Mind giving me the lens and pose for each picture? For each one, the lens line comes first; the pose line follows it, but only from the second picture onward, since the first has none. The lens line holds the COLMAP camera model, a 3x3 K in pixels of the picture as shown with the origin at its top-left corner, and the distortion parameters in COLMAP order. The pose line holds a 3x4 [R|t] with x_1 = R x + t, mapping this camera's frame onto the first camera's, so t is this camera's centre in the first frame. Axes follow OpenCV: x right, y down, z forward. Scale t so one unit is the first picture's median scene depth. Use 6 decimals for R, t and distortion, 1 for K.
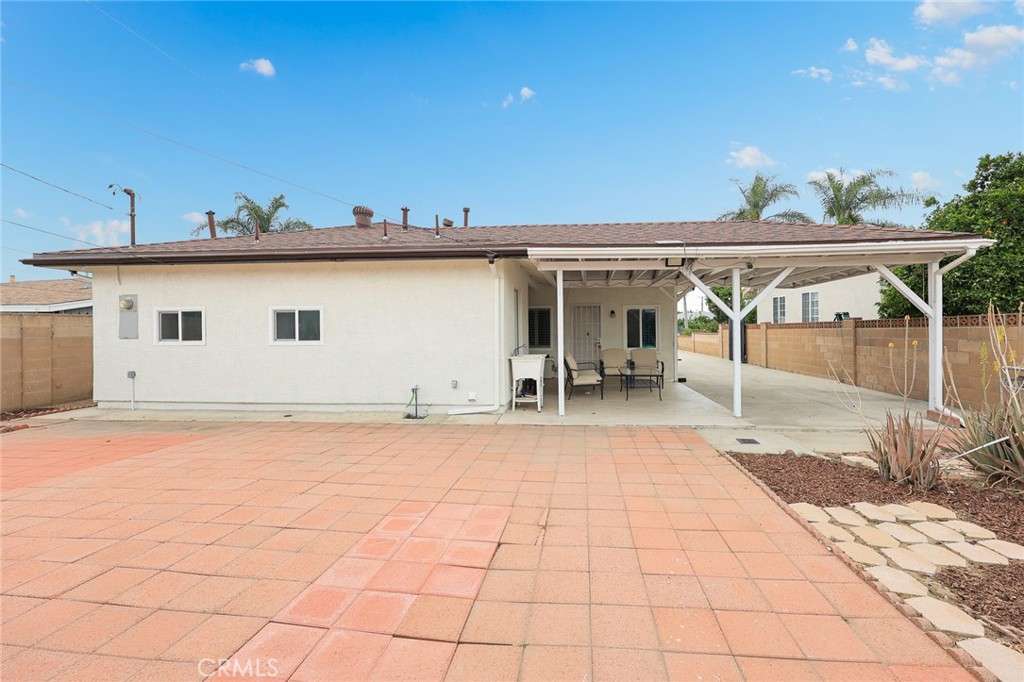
lens RADIAL K [[414.7, 0, 514.1], [0, 414.7, 339.4], [0, 0, 1]] dist [-0.000003, -0.000094]
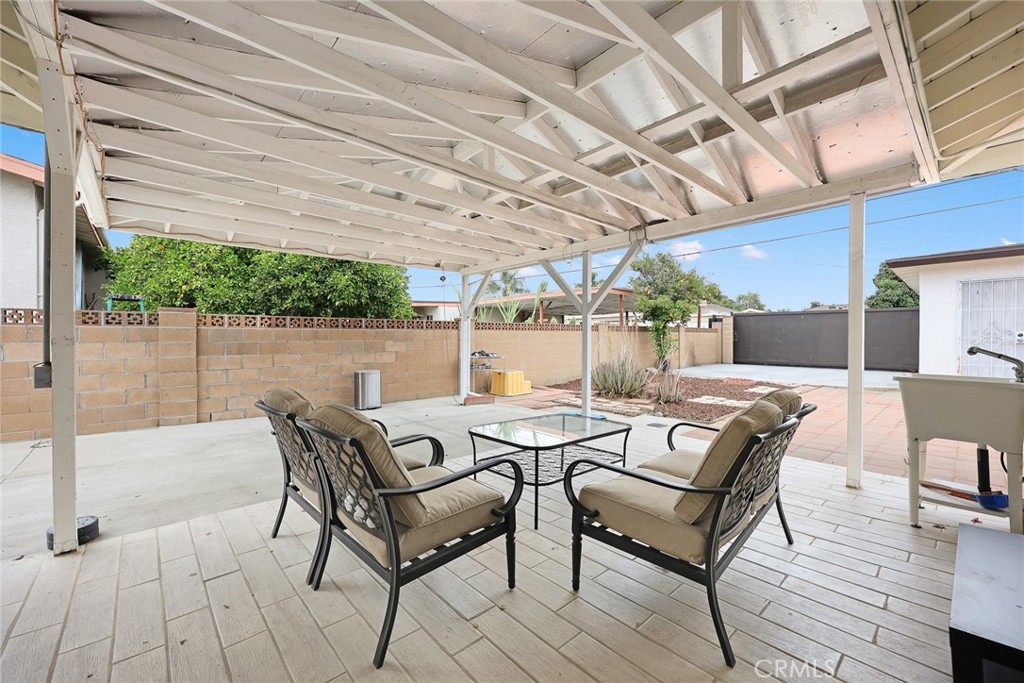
lens RADIAL K [[414.7, 0, 514.1], [0, 414.7, 339.9], [0, 0, 1]] dist [-0.000003, -0.000094]
pose [[-0.782646, 0.004193, 0.622452, 0.114967], [0.008323, 0.999958, 0.003728, -0.003078], [-0.622411, 0.008098, -0.782649, 1.576417]]
